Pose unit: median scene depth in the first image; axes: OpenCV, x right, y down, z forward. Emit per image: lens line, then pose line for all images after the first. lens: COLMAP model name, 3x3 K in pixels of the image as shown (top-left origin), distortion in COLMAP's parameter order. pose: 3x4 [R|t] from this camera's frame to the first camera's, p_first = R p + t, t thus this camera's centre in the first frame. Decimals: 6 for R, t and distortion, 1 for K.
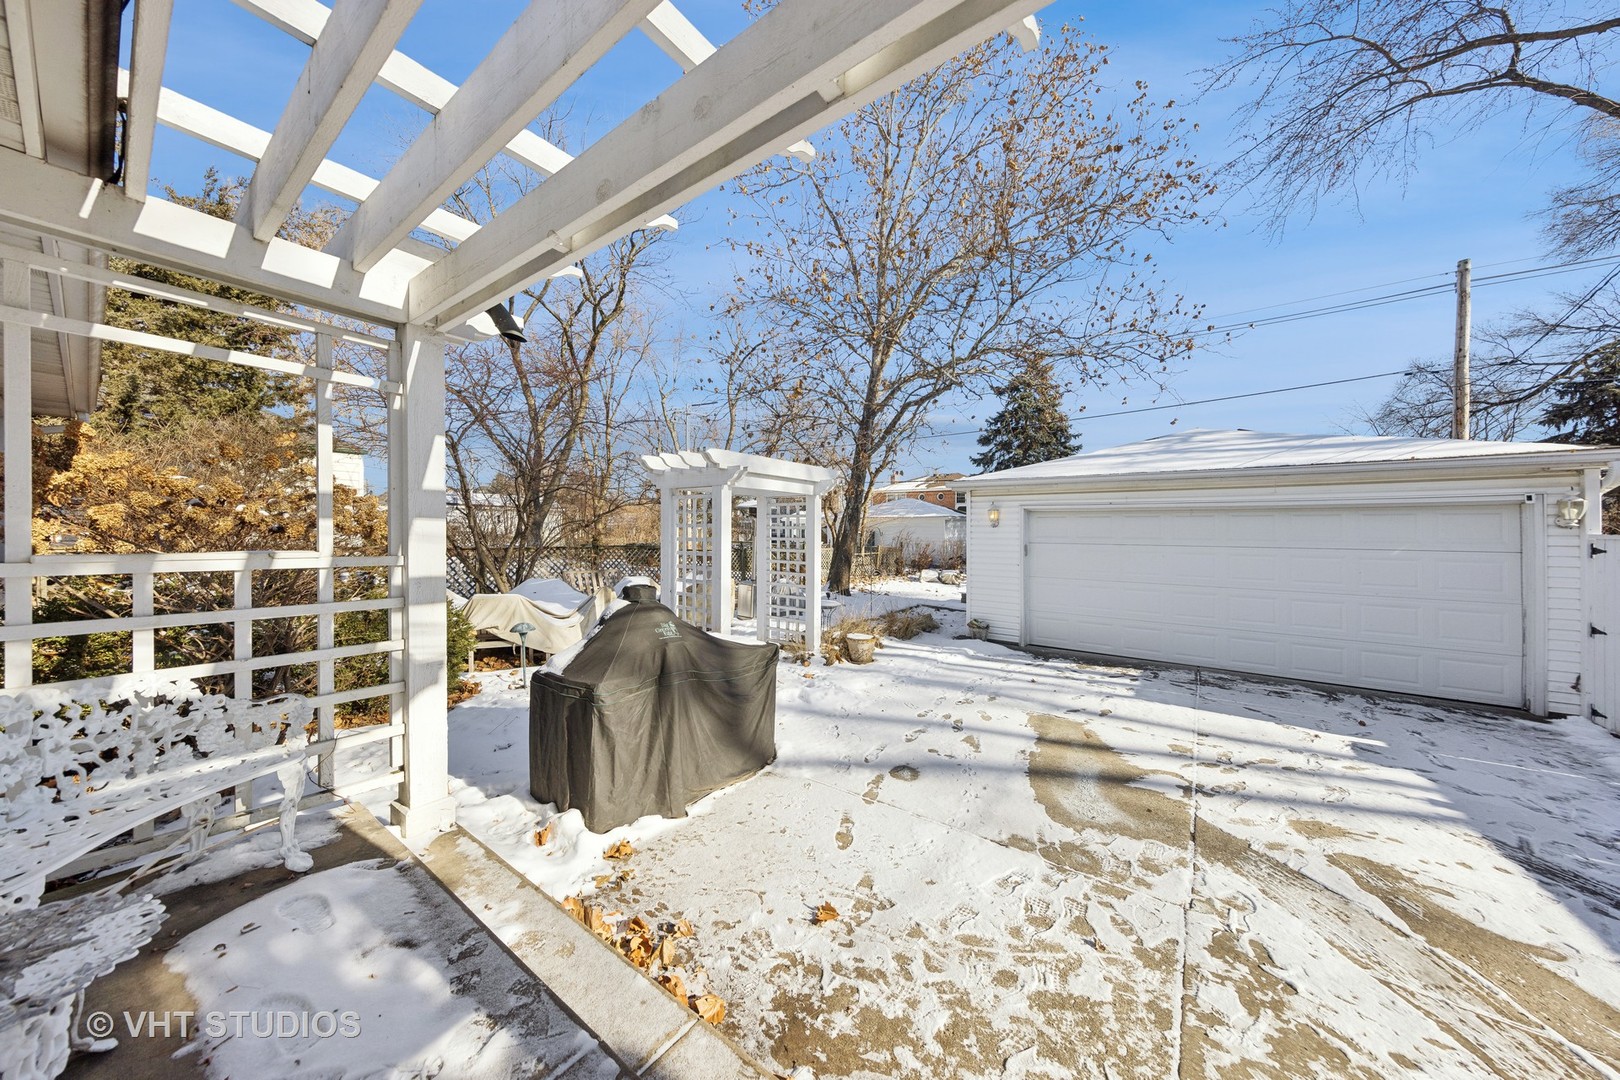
lens RADIAL K [[524.2, 0, 810.0], [0, 524.2, 540.0], [0, 0, 1]] dist [0.001469, 0.000093]
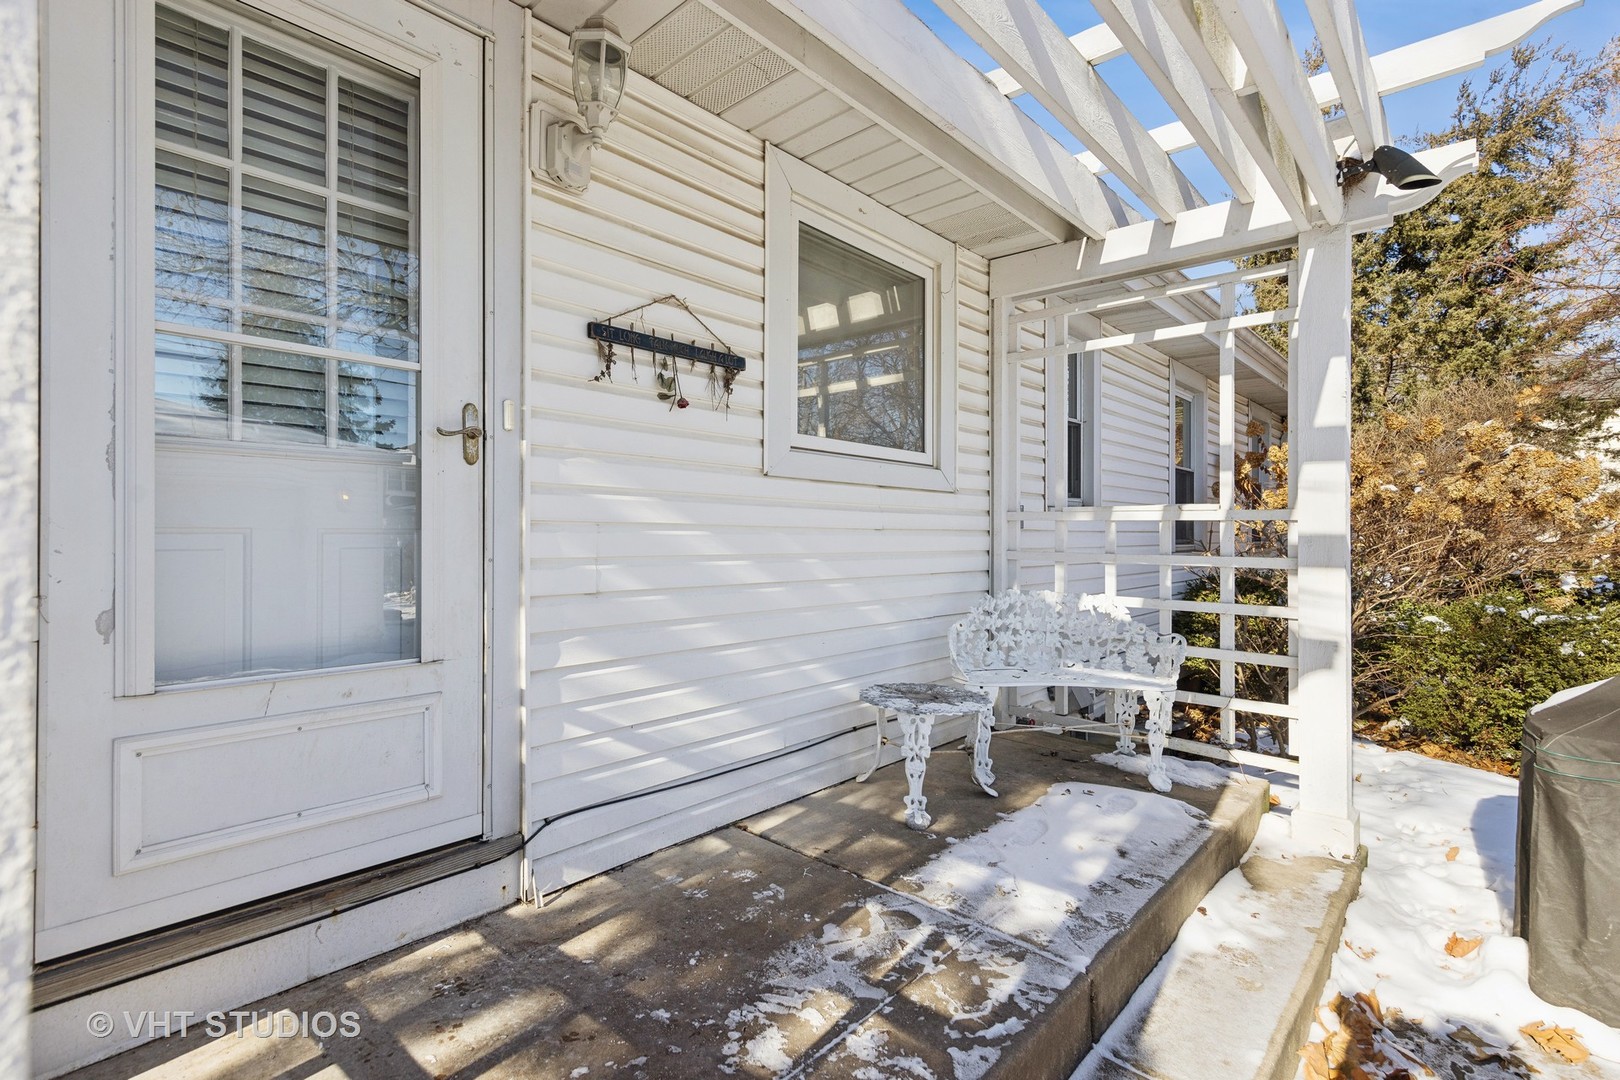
lens RADIAL K [[782.4, 0, 810.0], [0, 782.4, 540.0], [0, 0, 1]] dist [0.001545, 0.000258]
pose [[-0.107439, -0.007734, -0.994182, 0.711854], [-0.015069, 0.999868, -0.006150, 0.126011], [0.994098, 0.014321, -0.107541, 0.432152]]
